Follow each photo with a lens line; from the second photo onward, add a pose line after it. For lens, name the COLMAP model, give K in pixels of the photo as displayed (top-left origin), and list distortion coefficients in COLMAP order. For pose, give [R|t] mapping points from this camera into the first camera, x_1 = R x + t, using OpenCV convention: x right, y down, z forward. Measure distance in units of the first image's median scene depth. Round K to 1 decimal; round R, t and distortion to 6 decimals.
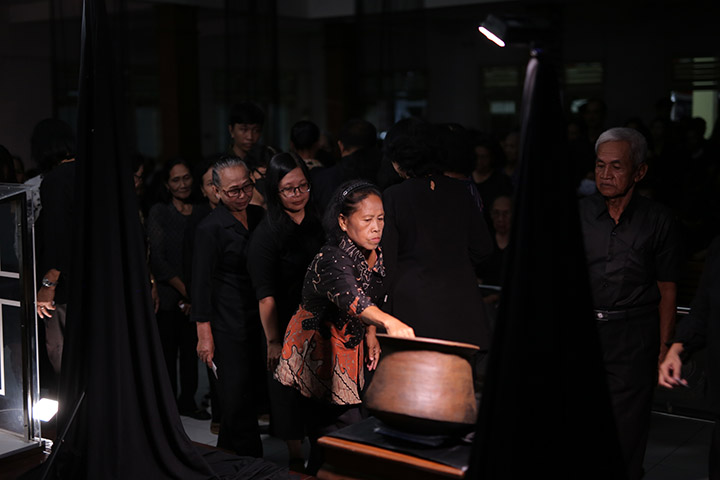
lens RADIAL K [[1027.3, 0, 348.4], [0, 1027.3, 238.3], [0, 0, 1]] dist [0.021229, 0.000000]
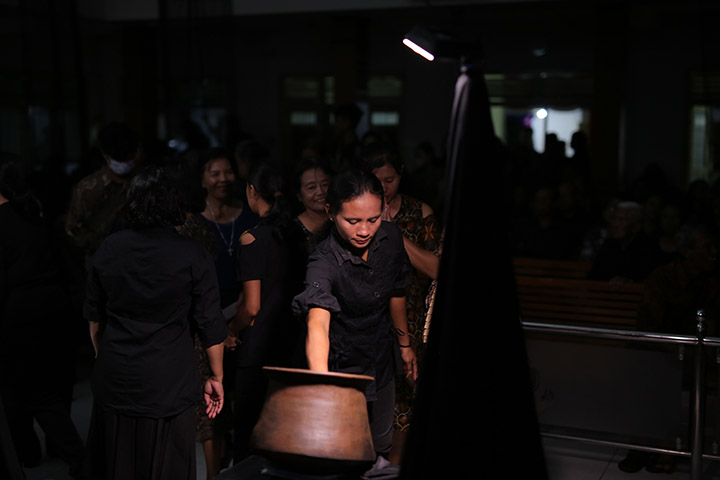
lens RADIAL K [[1027.3, 0, 352.4], [0, 1027.3, 241.5], [0, 0, 1]] dist [0.021229, 0.000000]
pose [[0.976796, -0.002952, 0.214154, -0.095327], [0.004045, 0.999981, -0.004667, -0.015135], [-0.214136, 0.005425, 0.976789, 0.085575]]
